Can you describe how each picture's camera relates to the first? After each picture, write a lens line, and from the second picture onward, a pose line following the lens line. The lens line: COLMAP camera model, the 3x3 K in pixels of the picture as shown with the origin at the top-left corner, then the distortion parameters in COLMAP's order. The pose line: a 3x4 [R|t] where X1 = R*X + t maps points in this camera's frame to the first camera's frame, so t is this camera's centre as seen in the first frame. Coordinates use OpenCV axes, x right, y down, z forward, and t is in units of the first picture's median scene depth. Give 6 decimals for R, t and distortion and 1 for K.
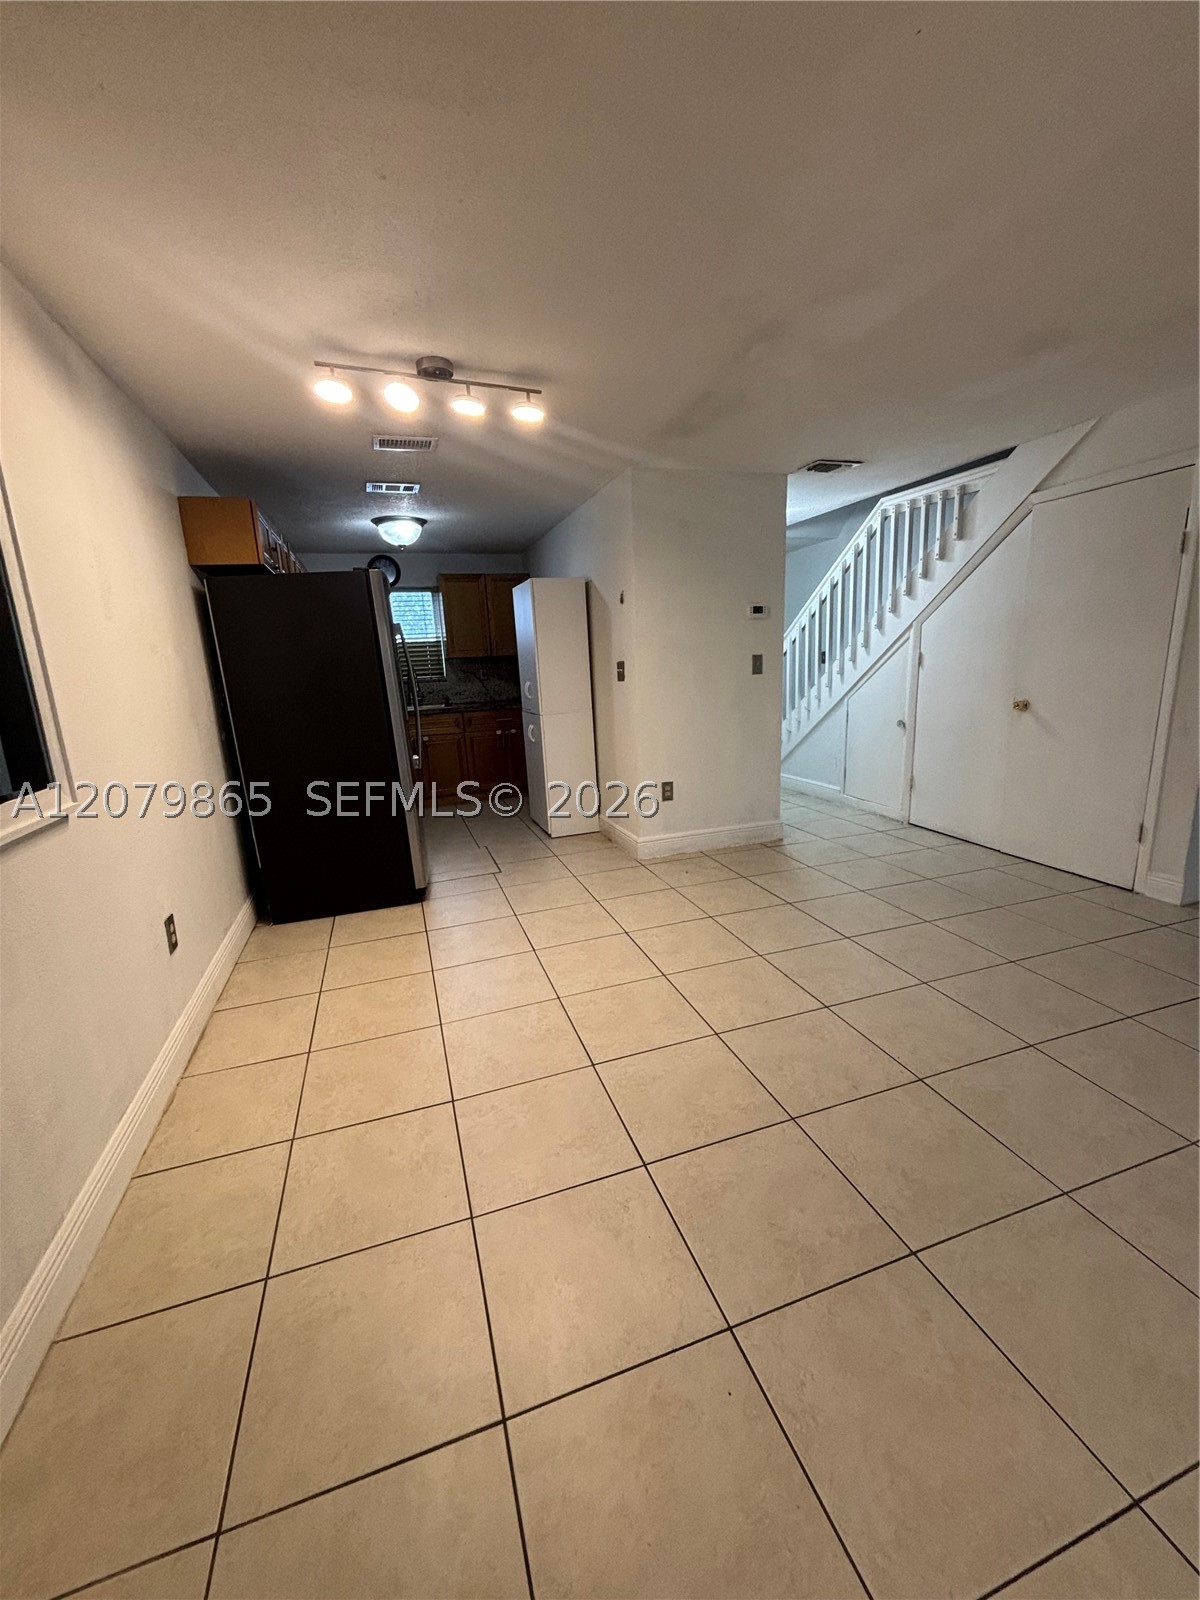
lens RADIAL K [[648.4, 0, 607.3], [0, 648.4, 798.8], [0, 0, 1]] dist [-0.001968, -0.000106]
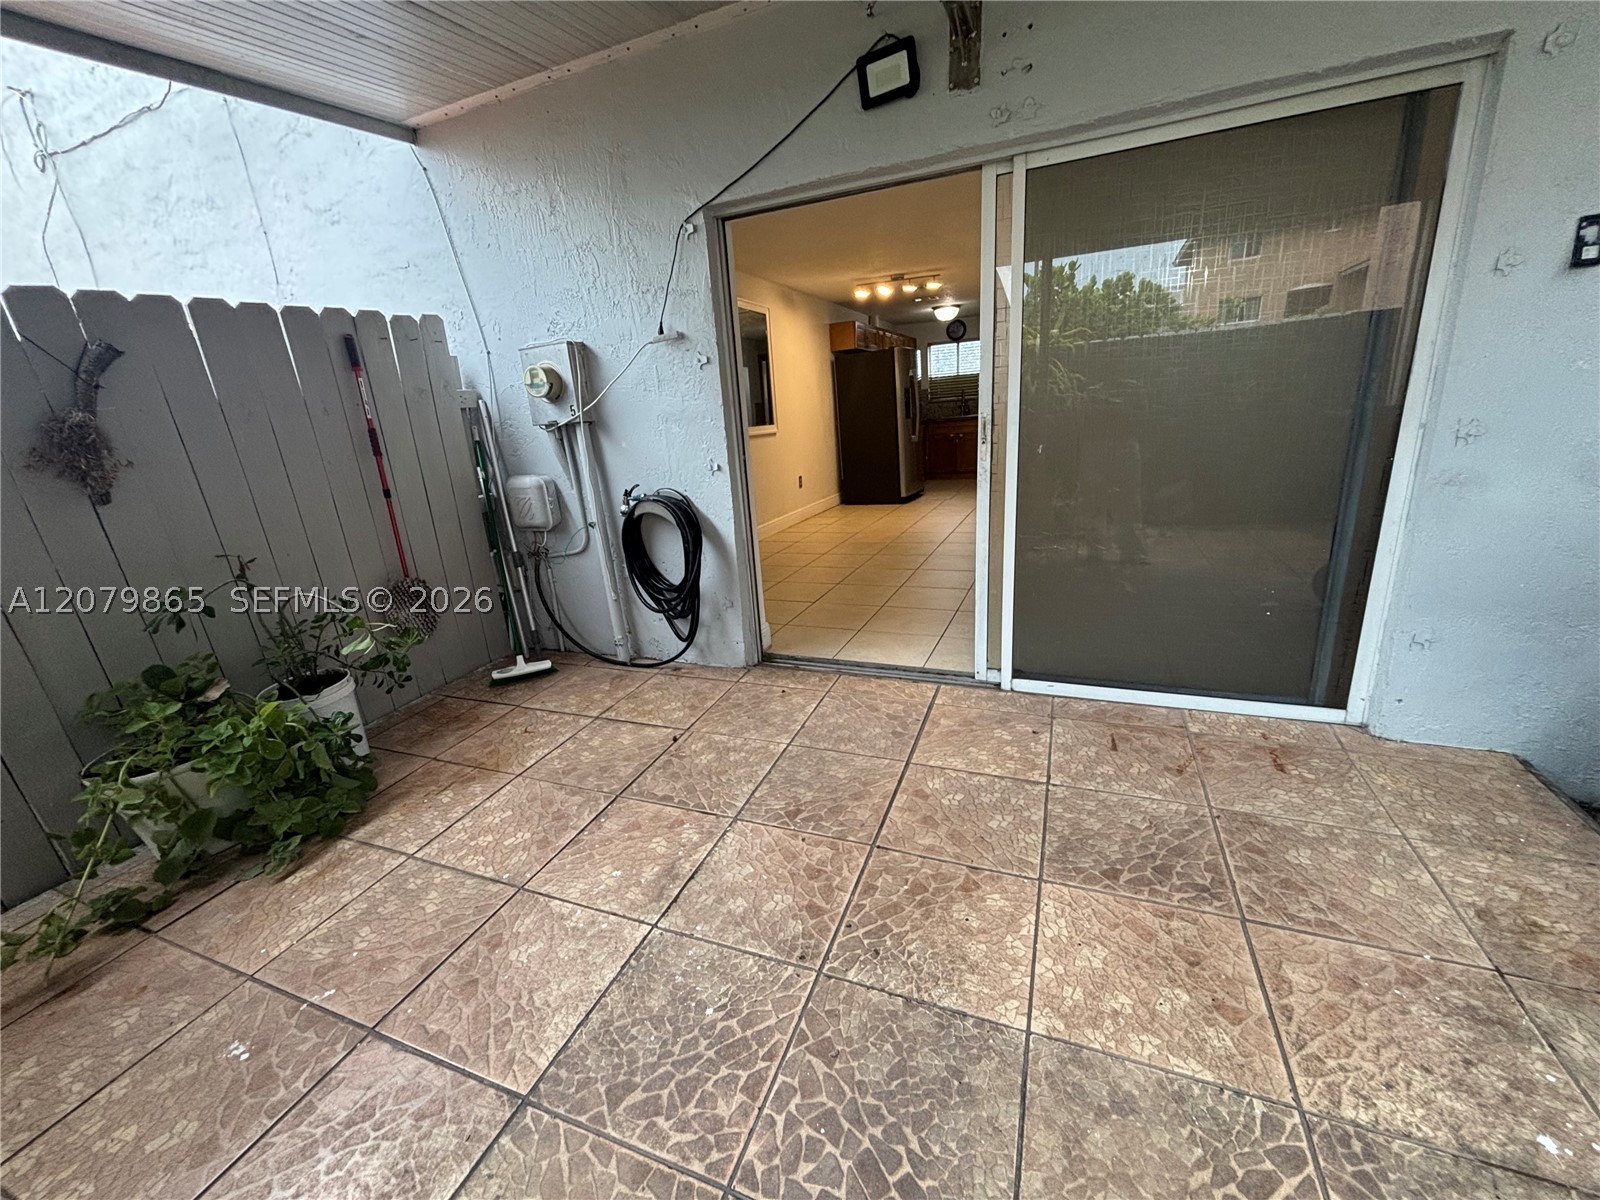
lens RADIAL K [[648.4, 0, 795.9], [0, 648.4, 603.7], [0, 0, 1]] dist [-0.001968, -0.000106]
pose [[0.743740, 0.185873, -0.642107, 0.772499], [-0.108582, 0.981399, 0.158321, 0.158310], [0.659591, -0.048028, 0.750088, -0.752167]]
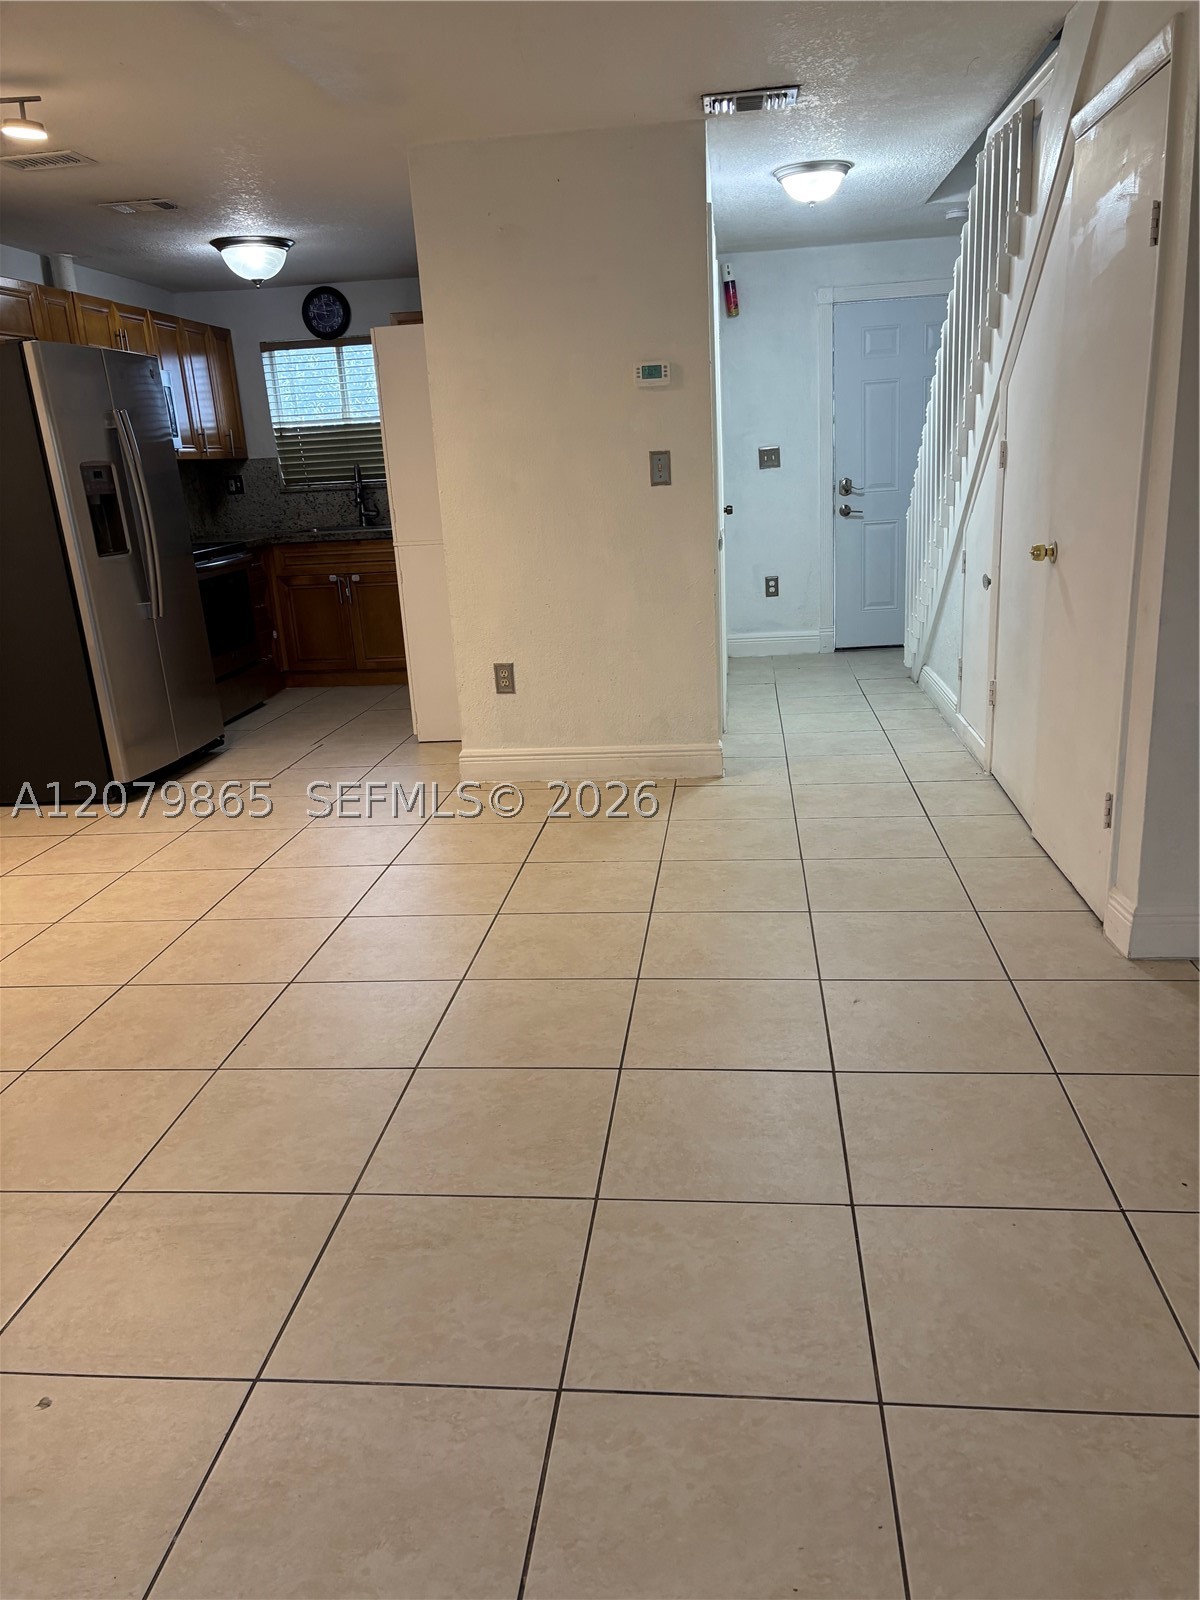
lens RADIAL K [[1208.4, 0, 612.8], [0, 1208.4, 803.3], [0, 0, 1]] dist [0.042256, -0.036675]
pose [[0.910780, 0.108929, -0.398265, 0.660594], [-0.073661, 0.991965, 0.102860, -0.018635], [0.406269, -0.064346, 0.911485, -0.024370]]
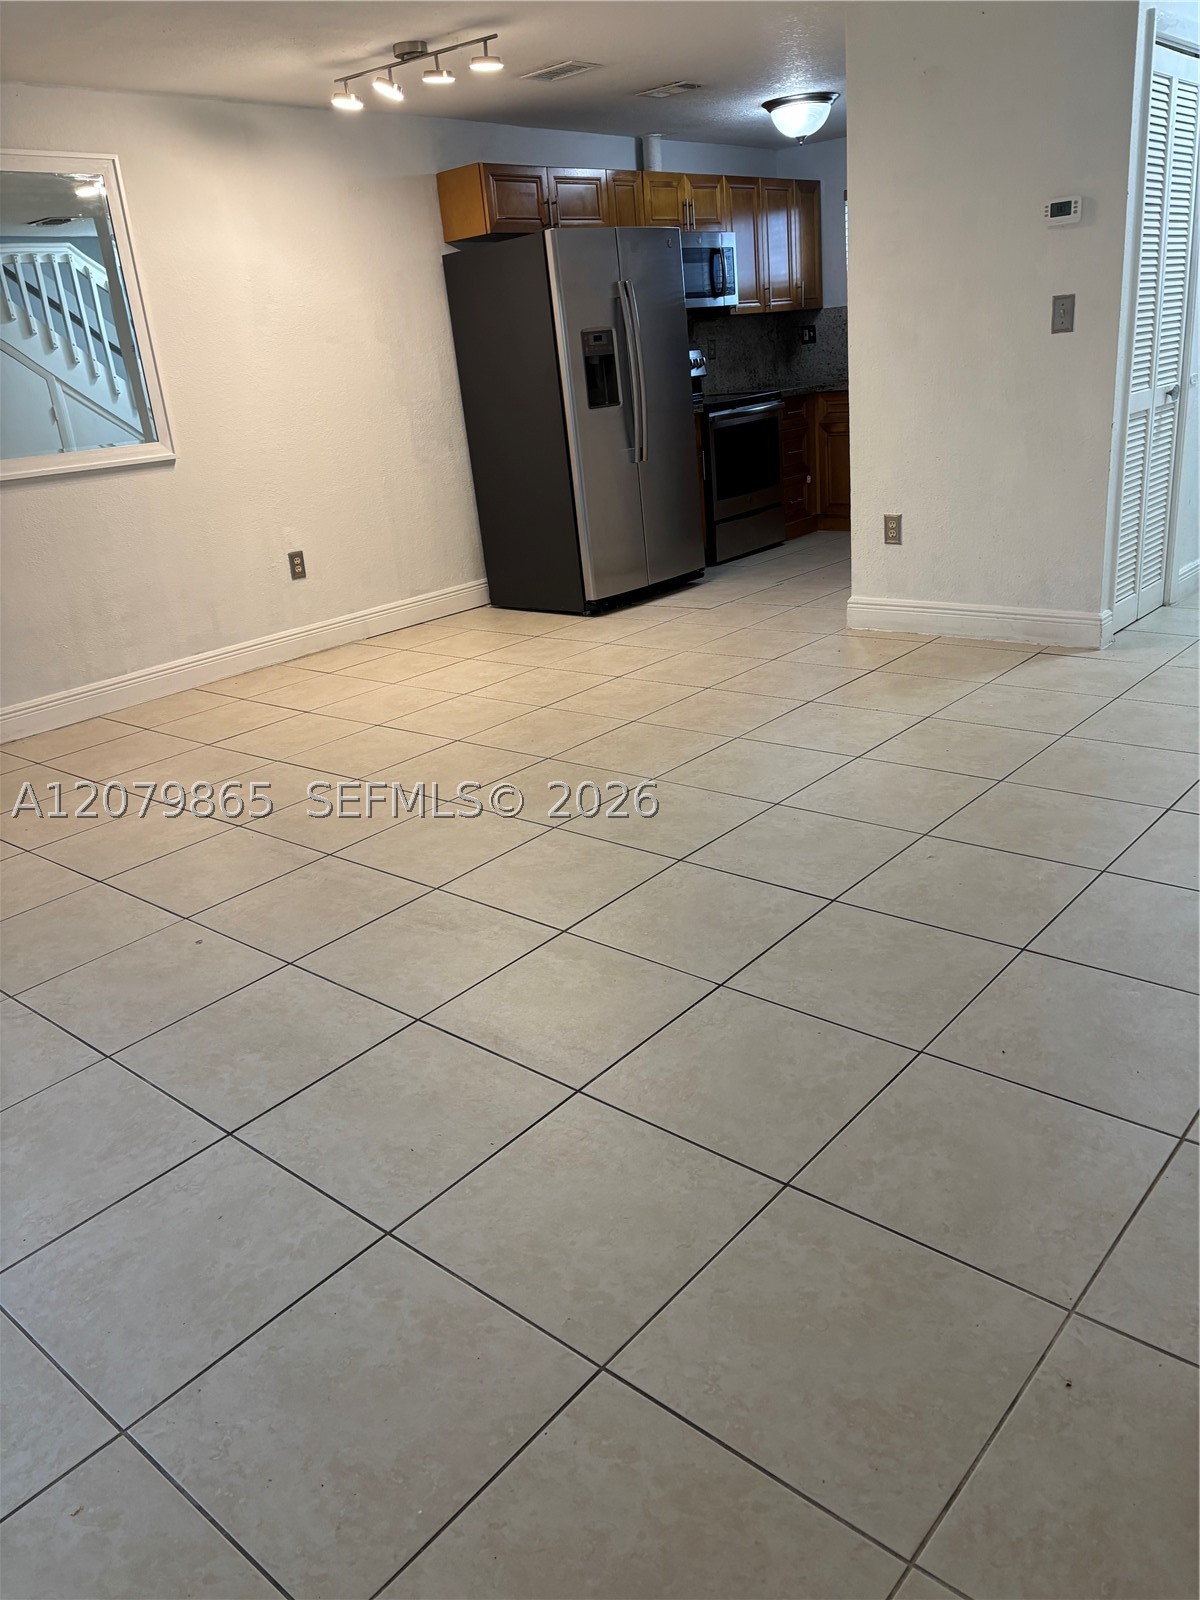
lens RADIAL K [[1208.4, 0, 584.5], [0, 1208.4, 796.3], [0, 0, 1]] dist [0.042256, -0.036675]
pose [[0.498452, 0.297889, -0.814130, 0.999095], [-0.116141, 0.953590, 0.277809, -0.057718], [0.859102, -0.043921, 0.509916, 0.106245]]
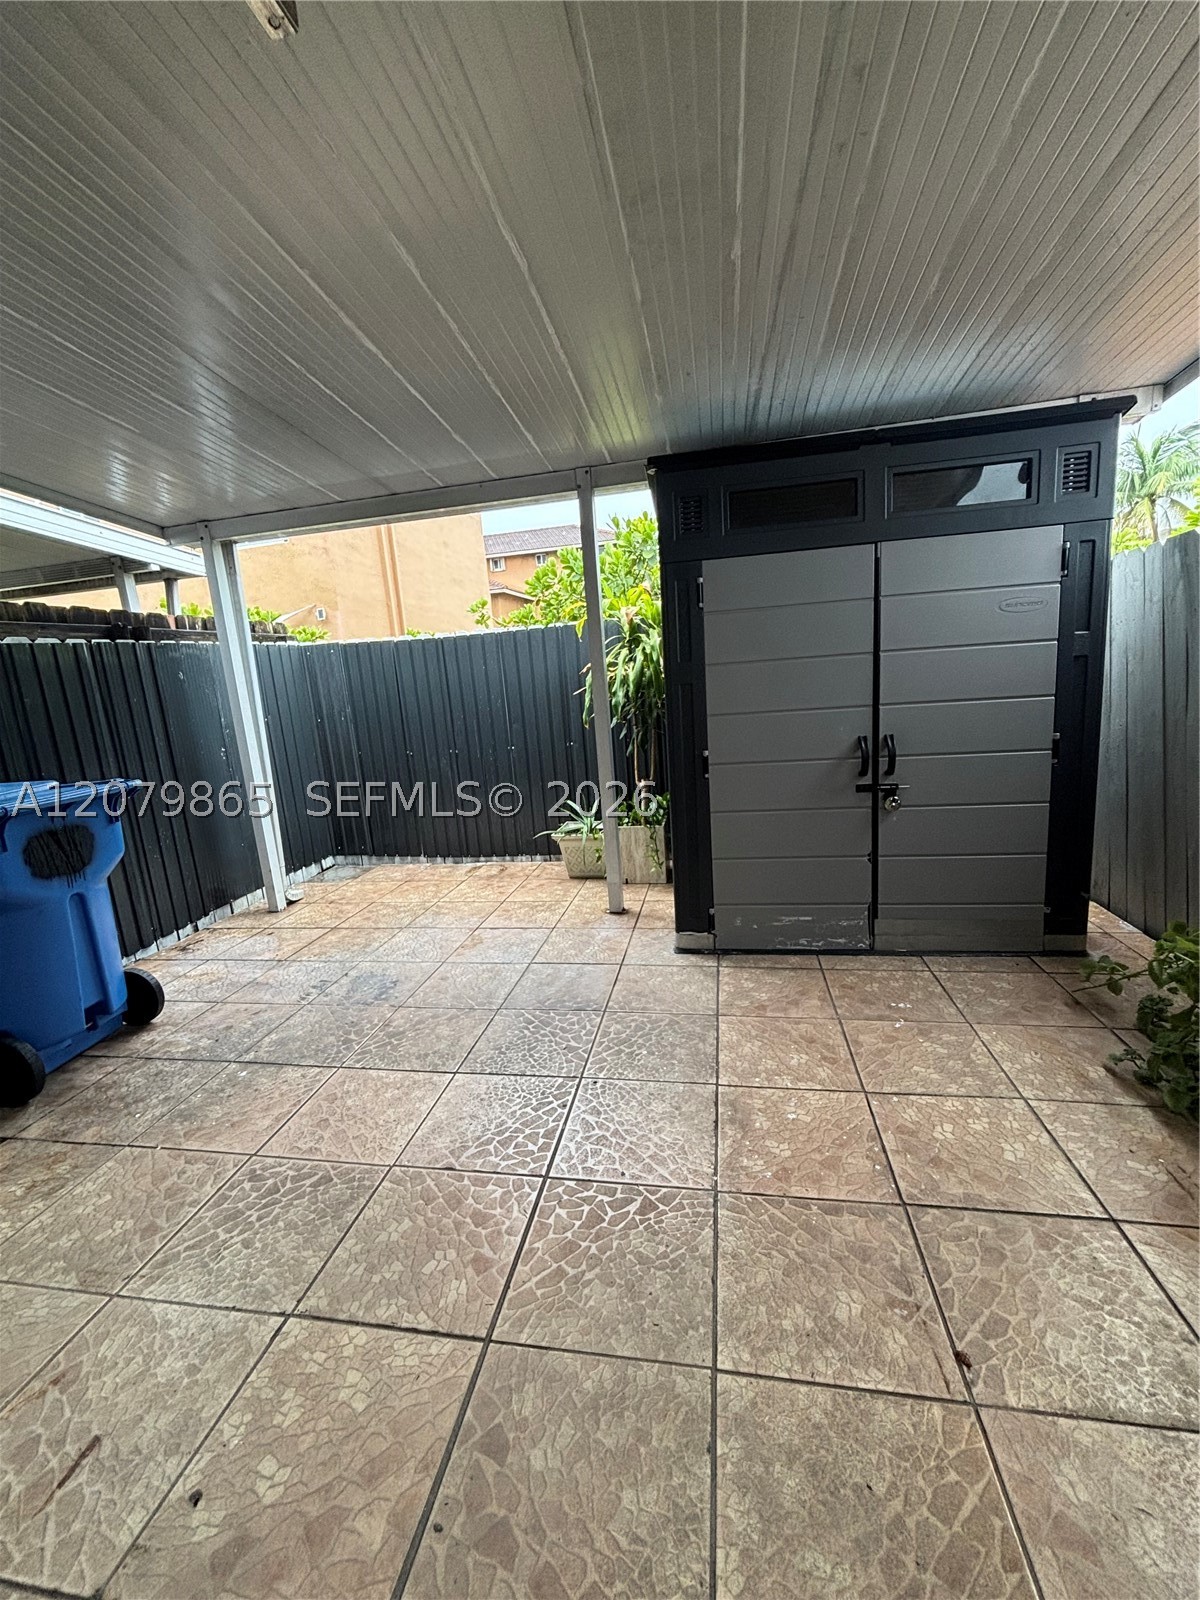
lens RADIAL K [[648.4, 0, 604.8], [0, 648.4, 798.8], [0, 0, 1]] dist [-0.001968, -0.000106]
pose [[-0.861278, 0.009722, 0.508041, 0.302303], [0.219336, 0.908989, 0.354444, 0.023384], [-0.458358, 0.416706, -0.785025, -0.172562]]
